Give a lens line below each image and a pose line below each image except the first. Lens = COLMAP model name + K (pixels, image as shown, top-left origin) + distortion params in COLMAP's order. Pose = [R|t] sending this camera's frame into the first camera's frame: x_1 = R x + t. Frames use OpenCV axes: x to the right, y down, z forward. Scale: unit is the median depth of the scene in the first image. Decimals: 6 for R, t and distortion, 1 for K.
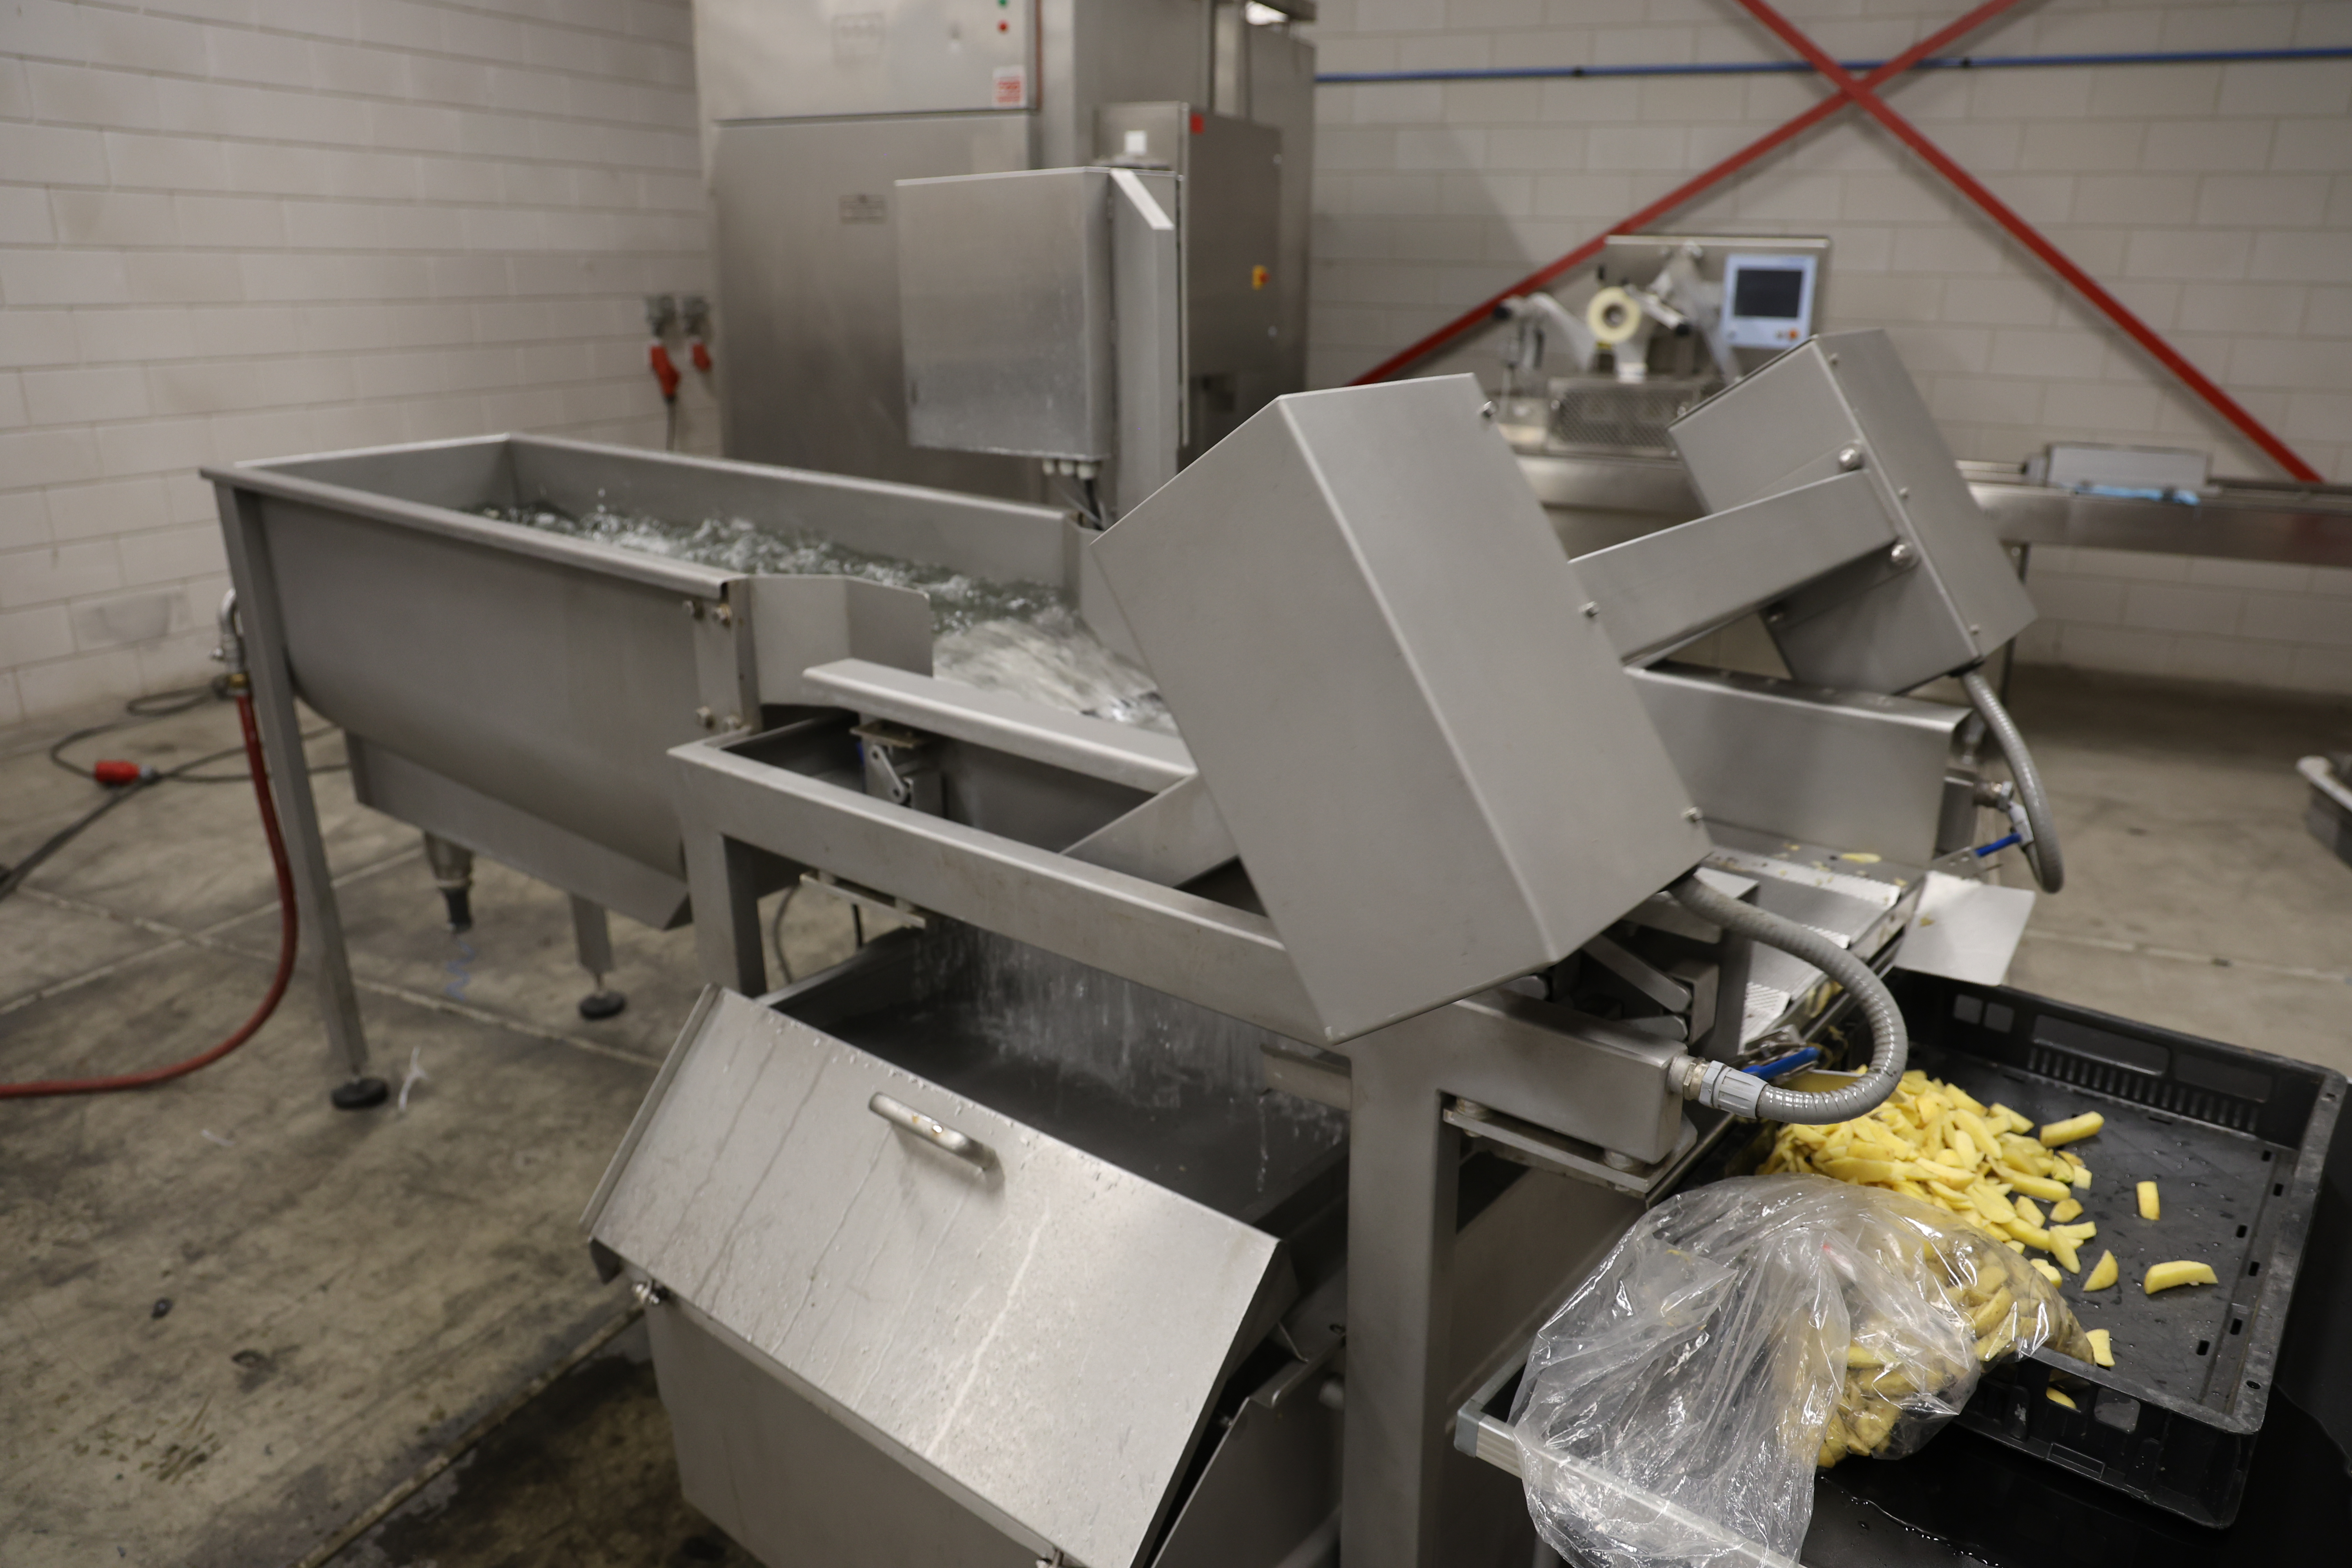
lens RADIAL K [[1633.2, 0, 1191.1], [0, 1633.2, 805.9], [0, 0, 1]] dist [-0.054013, 0.013078]
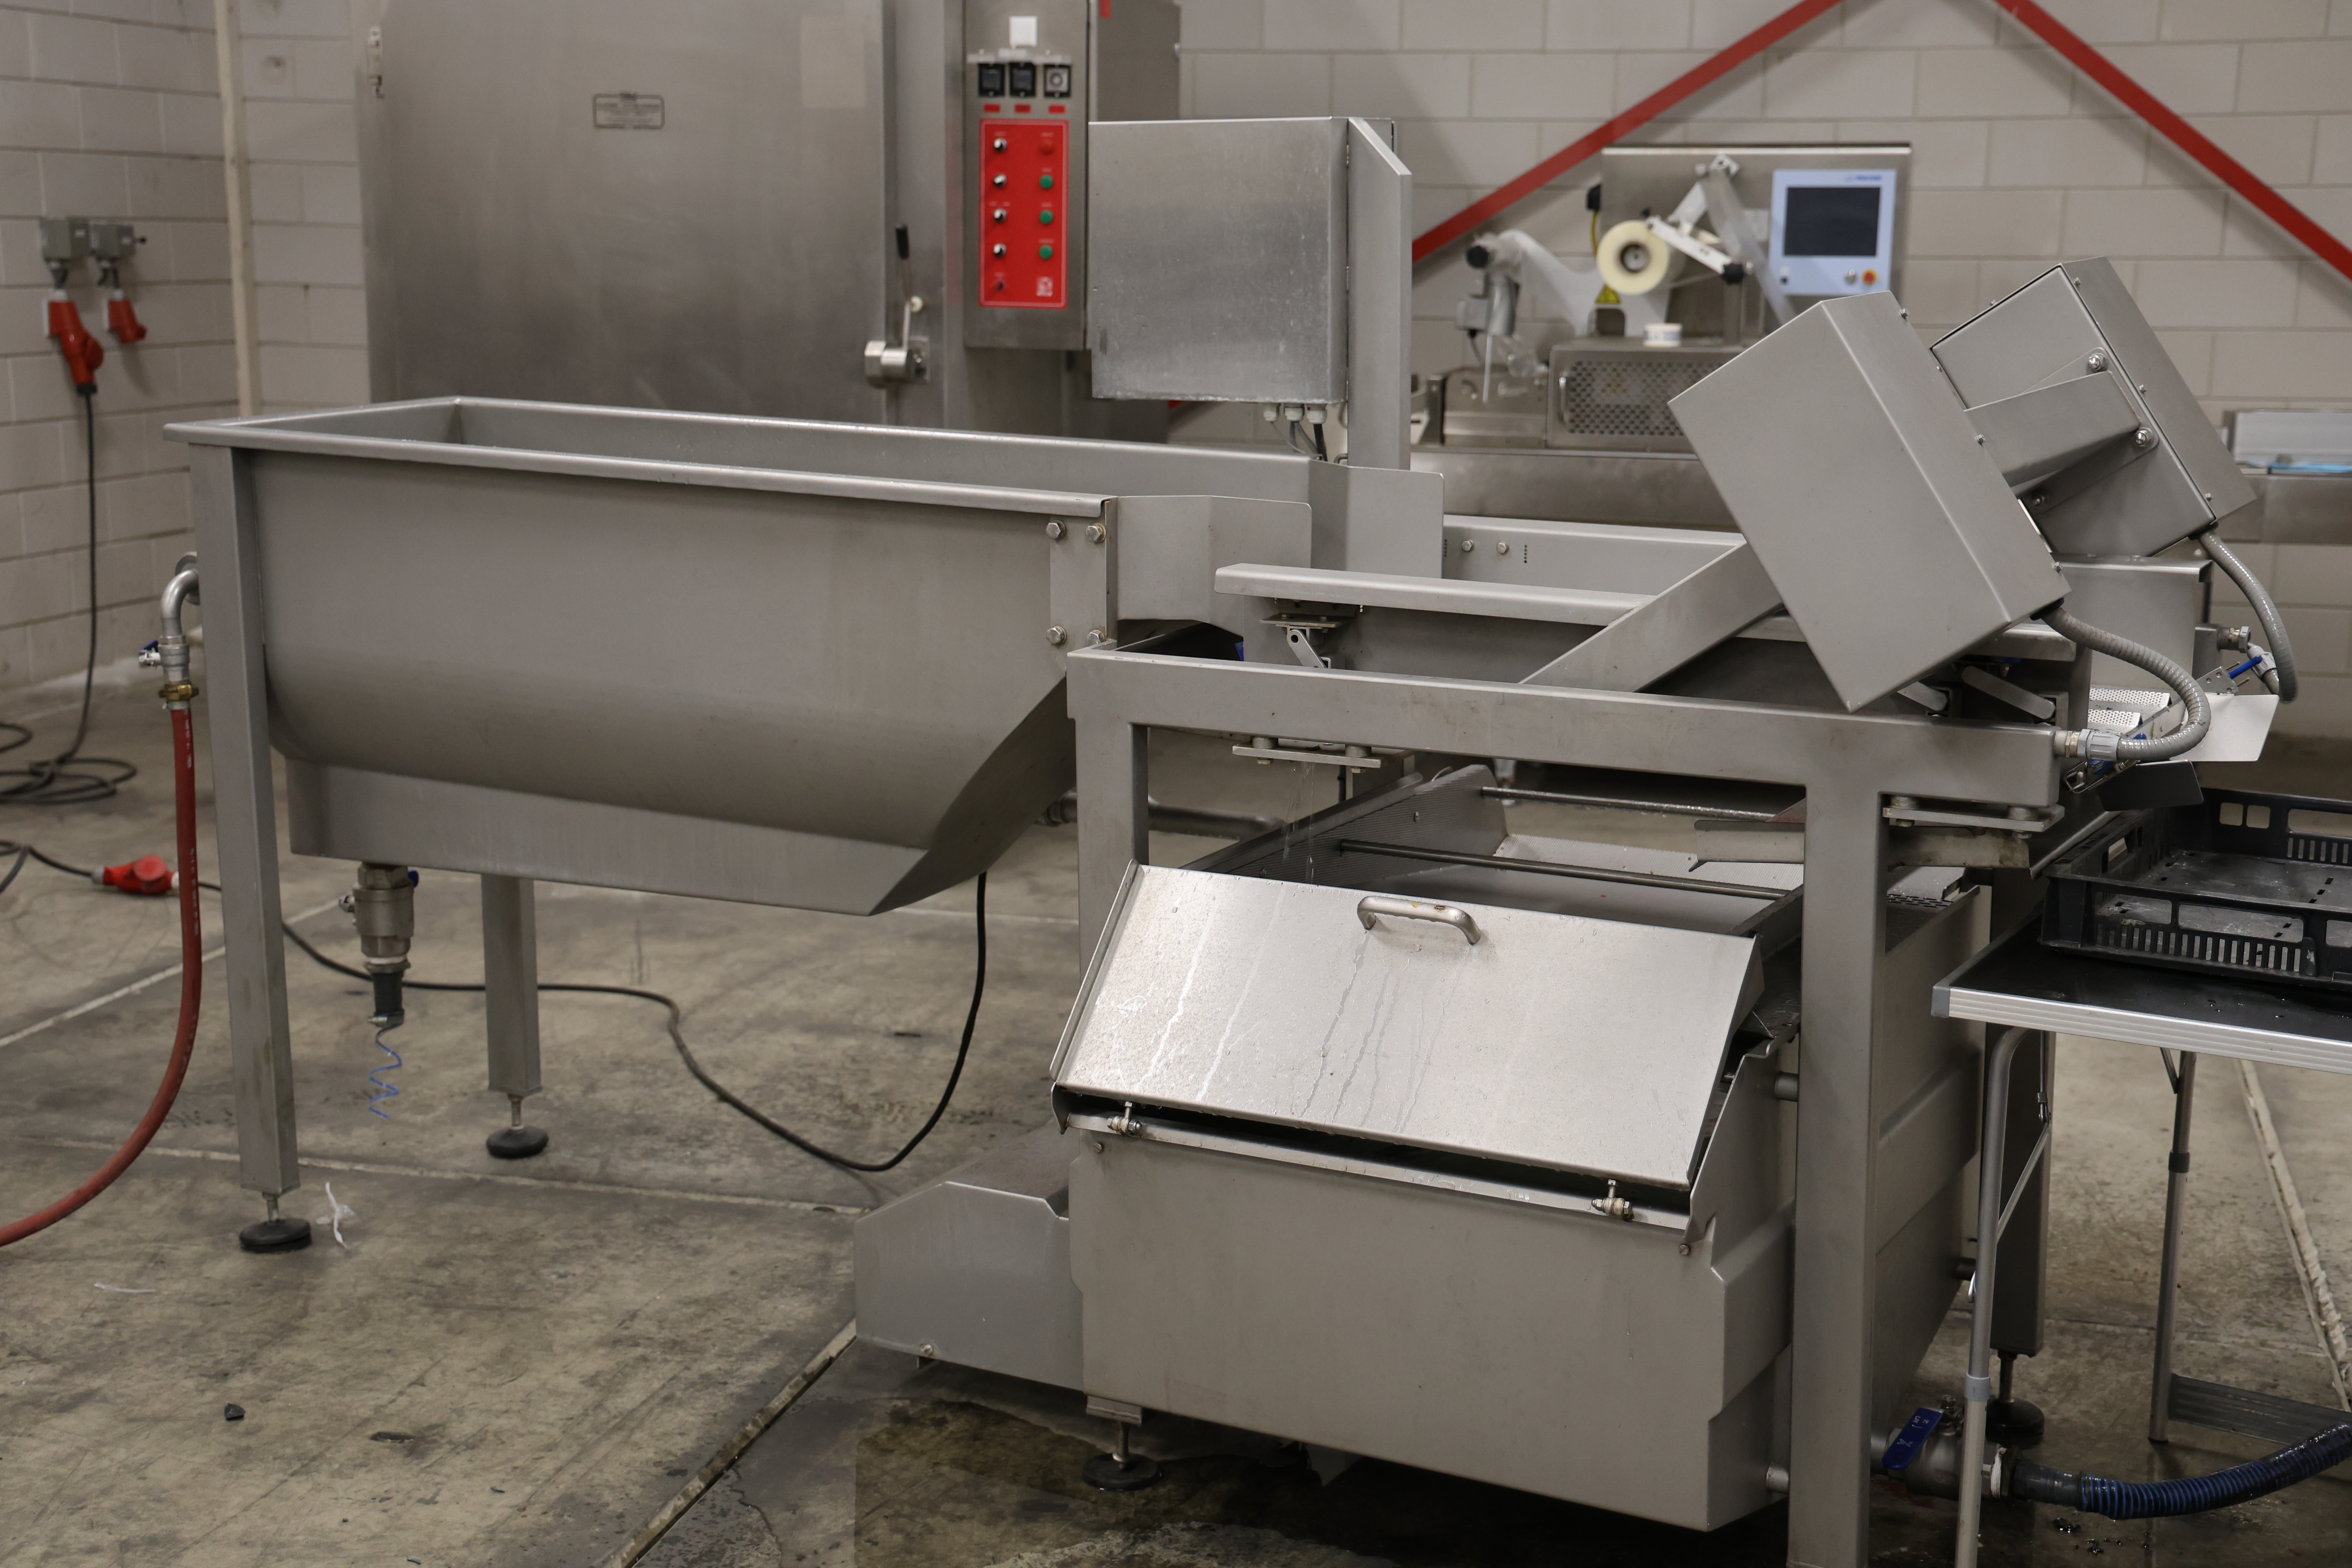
lens RADIAL K [[3287.5, 0, 1174.4], [0, 3287.5, 790.8], [0, 0, 1]] dist [0.191475, 0.000000]
pose [[0.983075, -0.032650, 0.180268, -0.392548], [0.056670, 0.989926, -0.129752, 0.208381], [-0.174216, 0.137772, 0.975022, -0.685927]]
